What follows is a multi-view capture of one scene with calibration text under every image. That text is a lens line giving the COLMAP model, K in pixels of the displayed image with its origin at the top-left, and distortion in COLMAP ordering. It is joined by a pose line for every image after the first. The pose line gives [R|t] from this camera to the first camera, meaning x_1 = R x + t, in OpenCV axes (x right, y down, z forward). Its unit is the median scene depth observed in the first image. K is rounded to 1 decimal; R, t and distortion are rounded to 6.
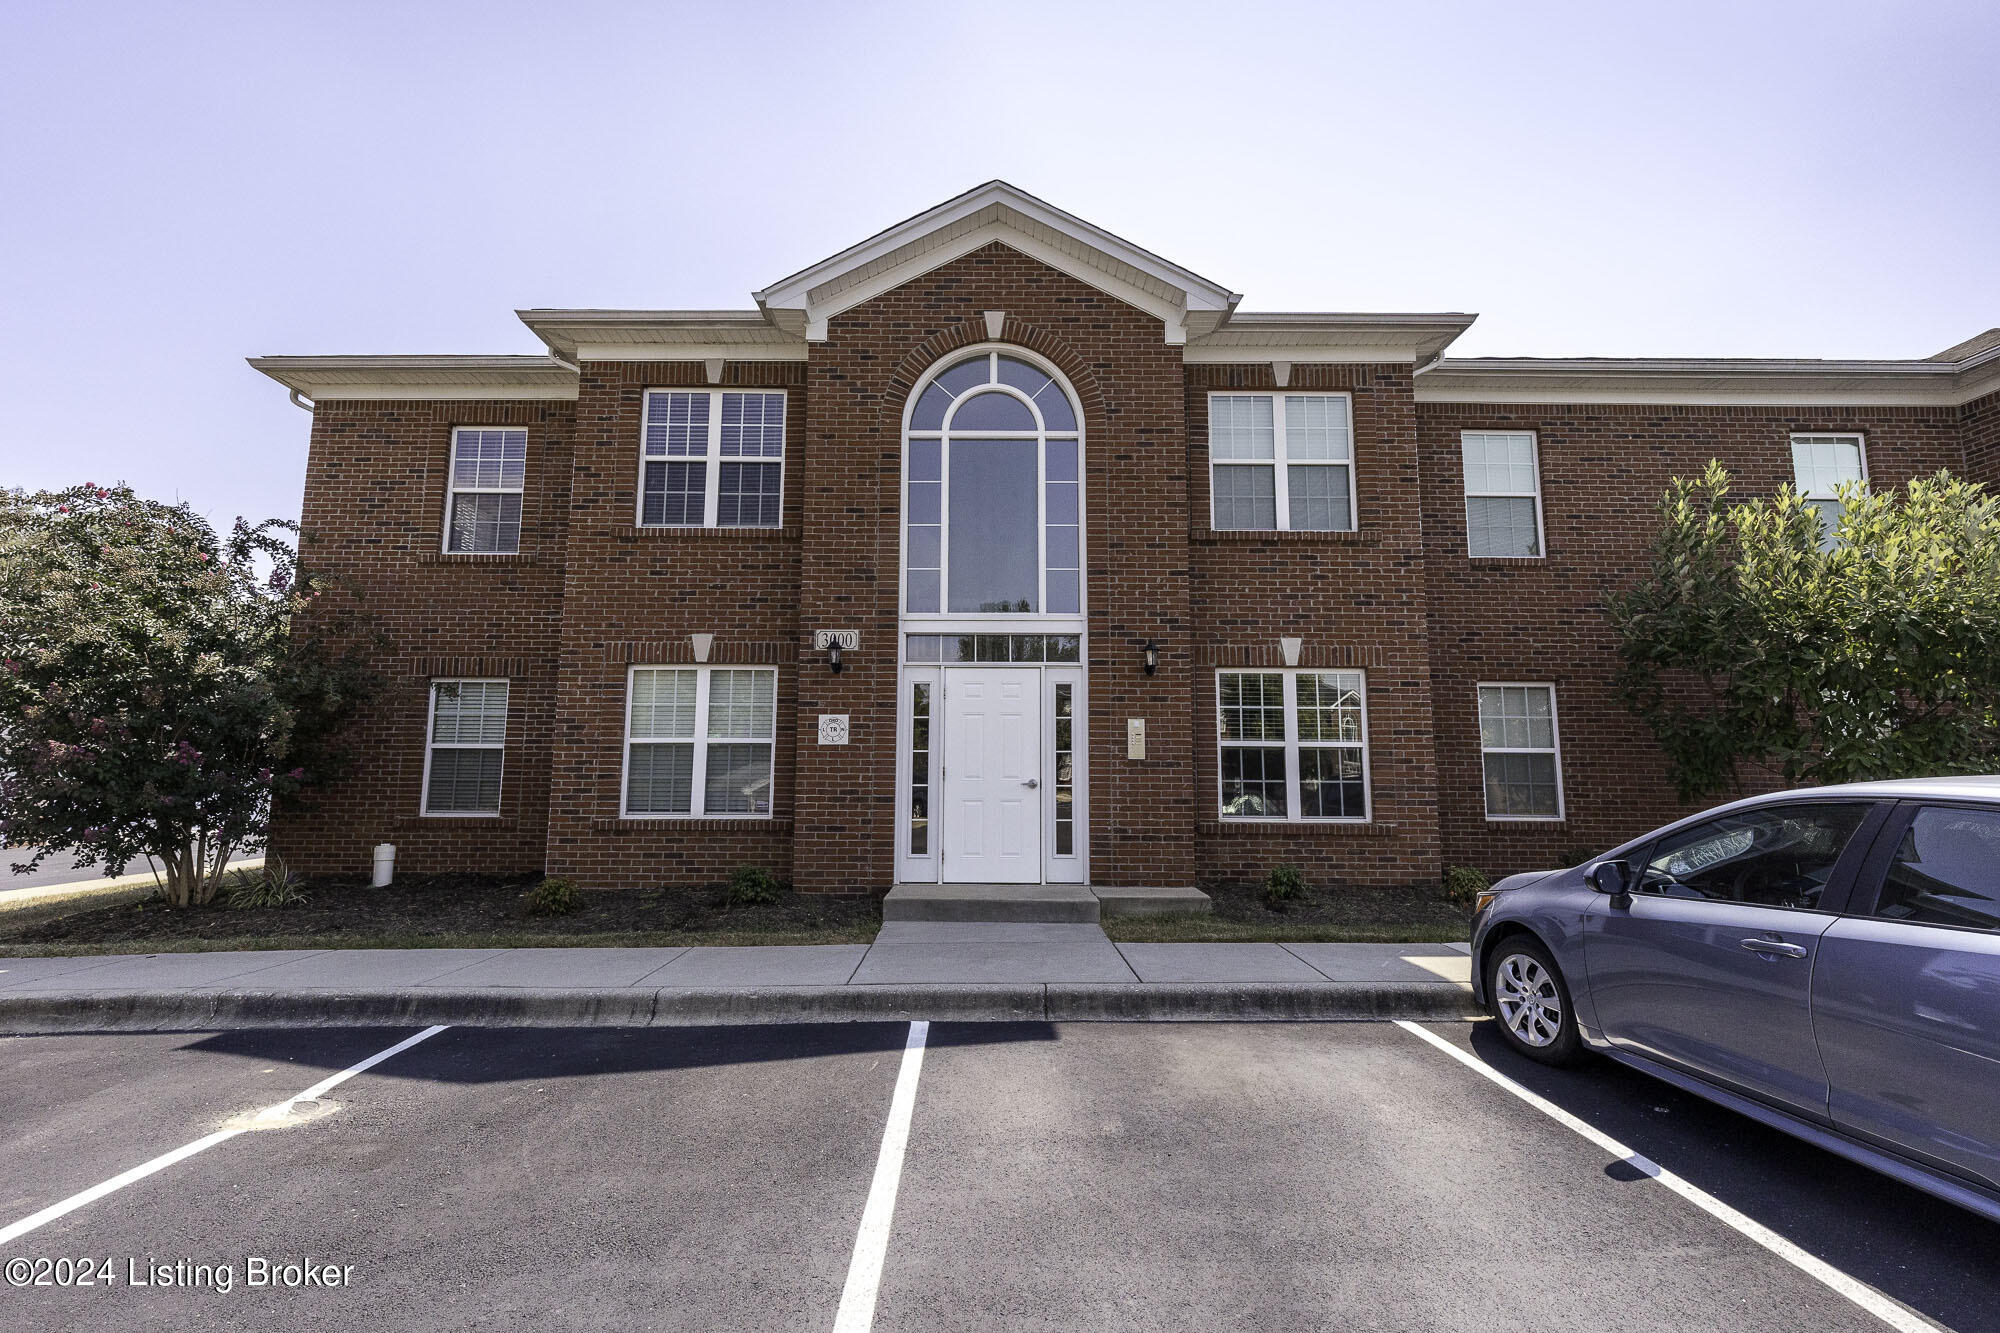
lens RADIAL K [[906.0, 0, 1000.0], [0, 906.0, 666.5], [0, 0, 1]] dist [0.002048, 0.000223]
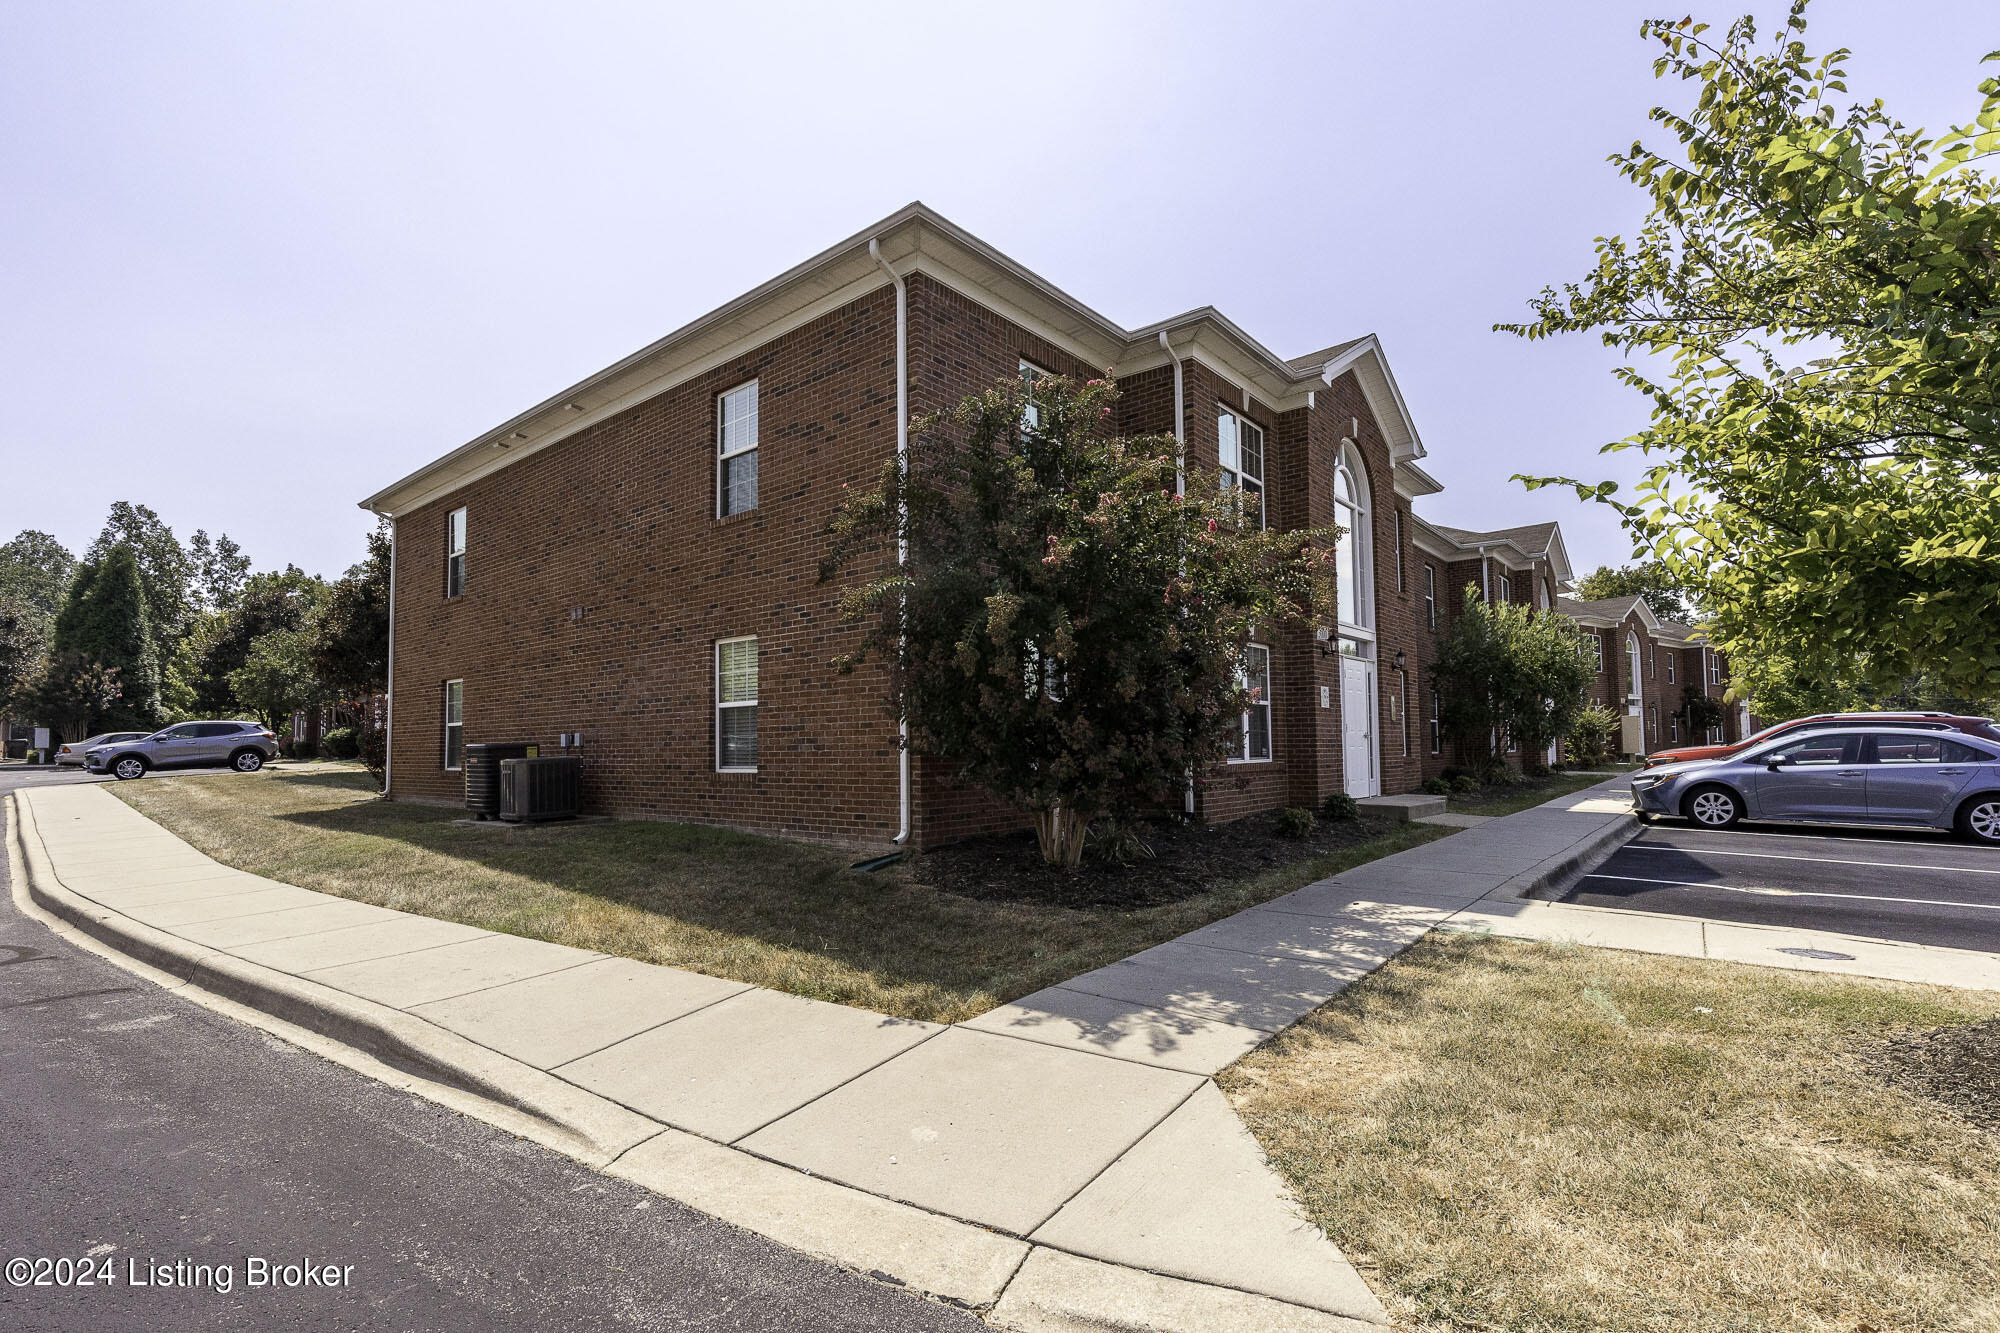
lens RADIAL K [[906.0, 0, 1000.0], [0, 906.0, 666.5], [0, 0, 1]] dist [0.002048, 0.000223]
pose [[0.632413, 0.058965, 0.772384, -1.543896], [-0.090861, 0.995862, -0.001630, 0.069591], [-0.769284, -0.069149, 0.635154, 0.485784]]
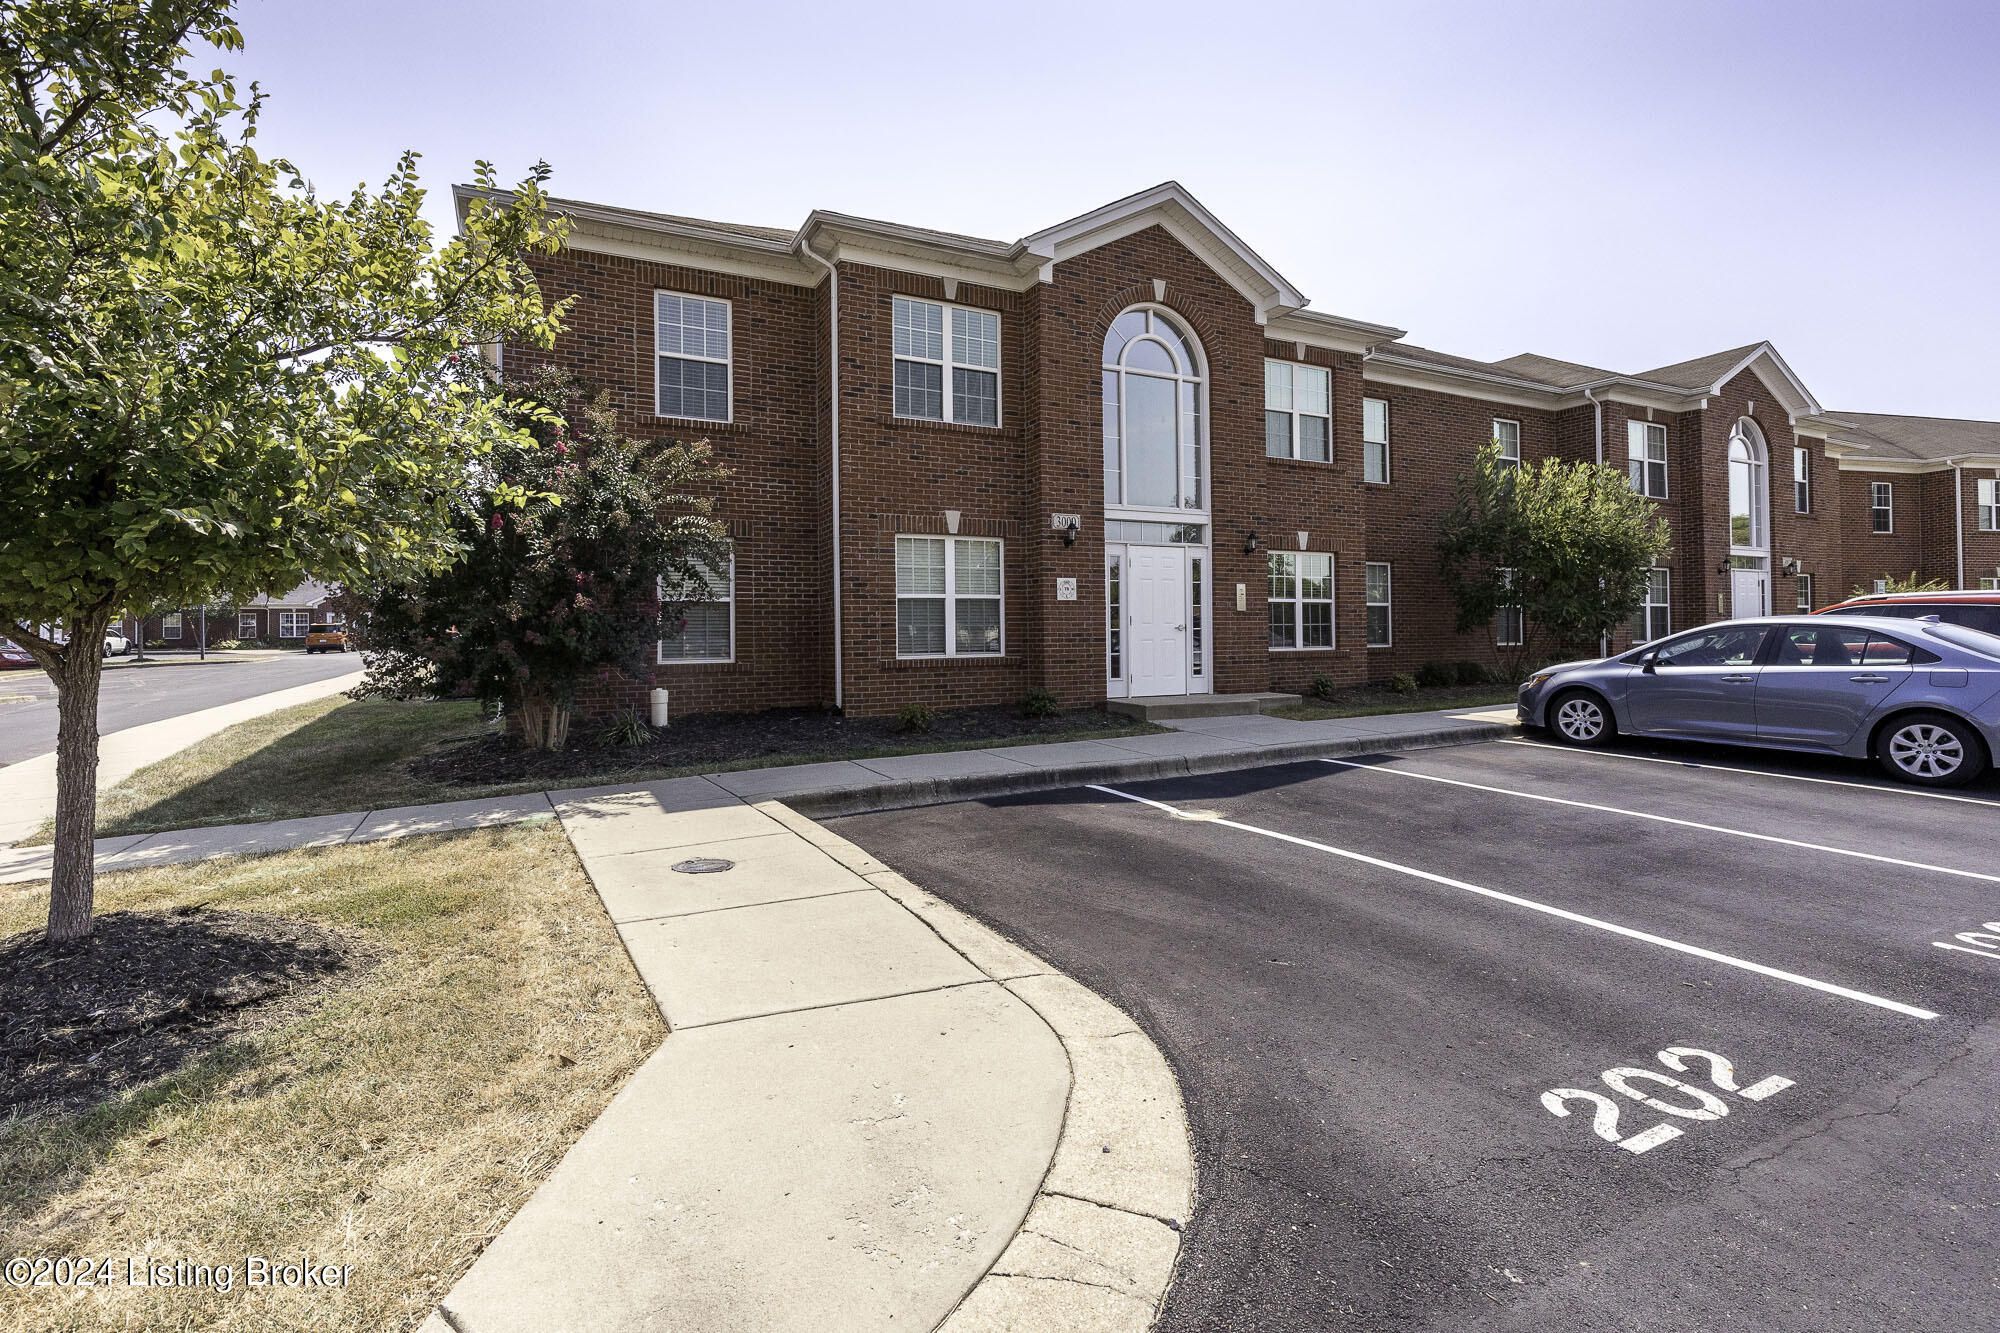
lens RADIAL K [[919.0, 0, 965.7], [0, 919.0, 625.3], [0, 0, 1]] dist [0.003422, 0.000210]
pose [[0.894268, -0.008865, 0.447444, -0.893513], [-0.044324, 0.993134, 0.108263, -0.017452], [-0.445332, -0.116648, 0.887735, -0.147018]]
